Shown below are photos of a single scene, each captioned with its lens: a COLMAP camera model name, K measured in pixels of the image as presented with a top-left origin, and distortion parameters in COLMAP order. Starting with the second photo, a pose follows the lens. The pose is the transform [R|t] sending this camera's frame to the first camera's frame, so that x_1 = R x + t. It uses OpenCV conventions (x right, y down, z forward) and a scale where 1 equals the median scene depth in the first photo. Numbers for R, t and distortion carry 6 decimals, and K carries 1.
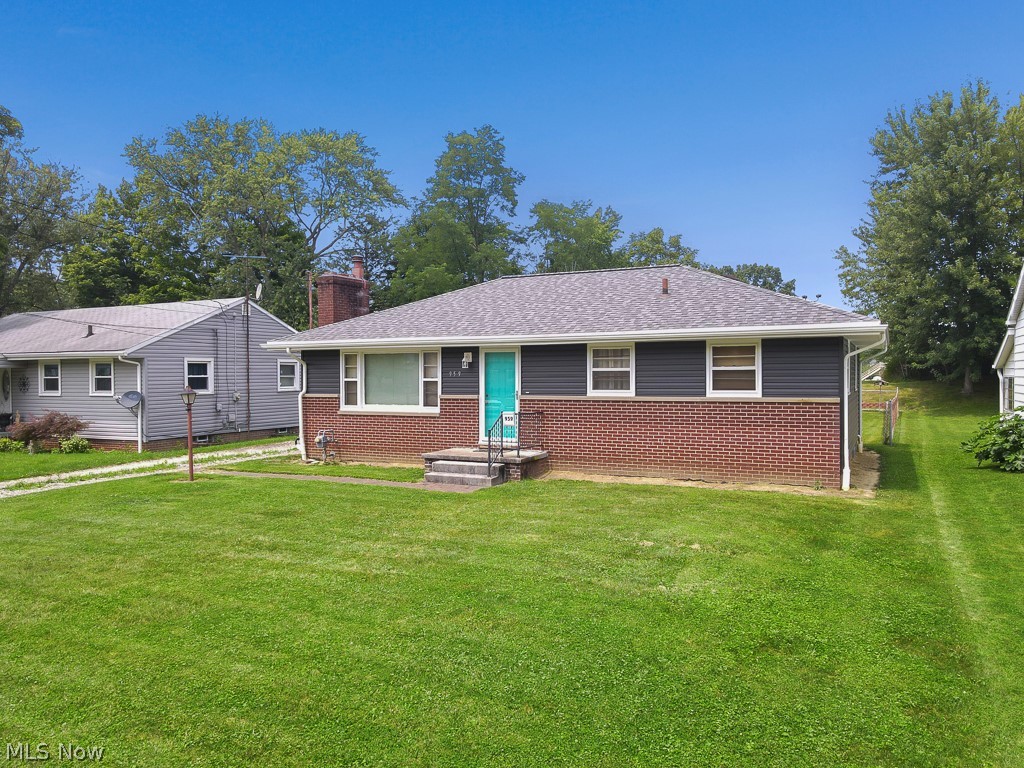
lens RADIAL K [[754.8, 0, 519.1], [0, 754.8, 377.8], [0, 0, 1]] dist [0.021773, -0.008535]
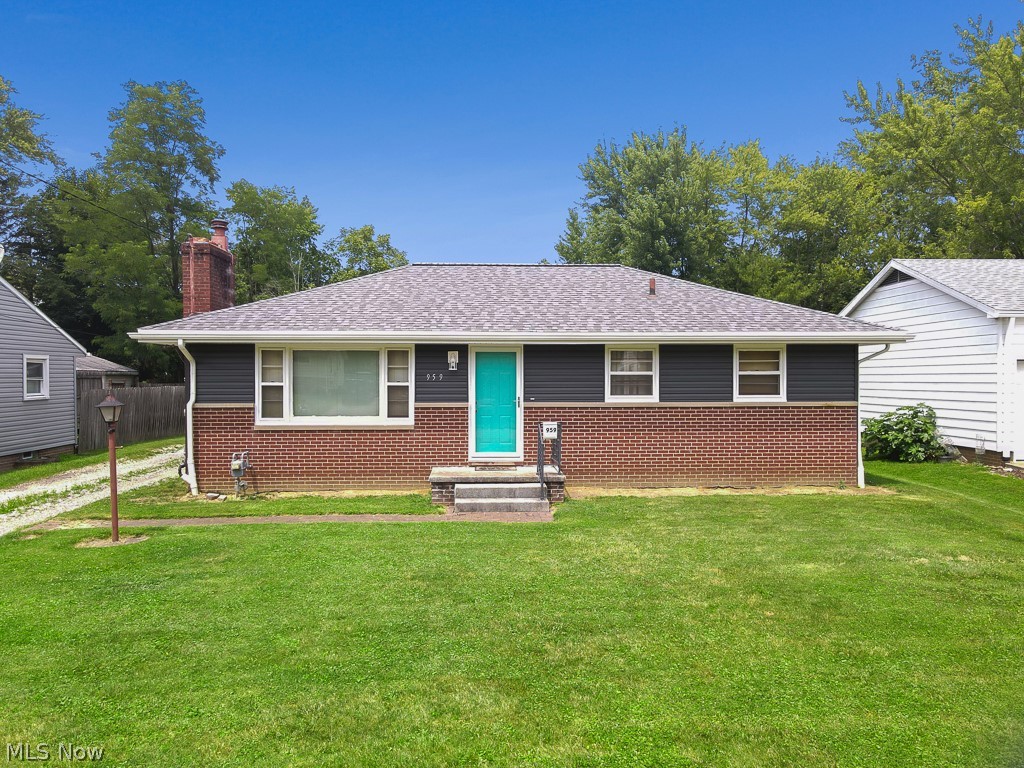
lens RADIAL K [[754.8, 0, 515.8], [0, 754.8, 388.4], [0, 0, 1]] dist [0.021773, -0.008535]
pose [[0.872506, -0.002098, 0.488598, -0.414606], [-0.002057, 0.999966, 0.007968, 0.000406], [-0.488598, -0.007957, 0.872473, 0.244656]]
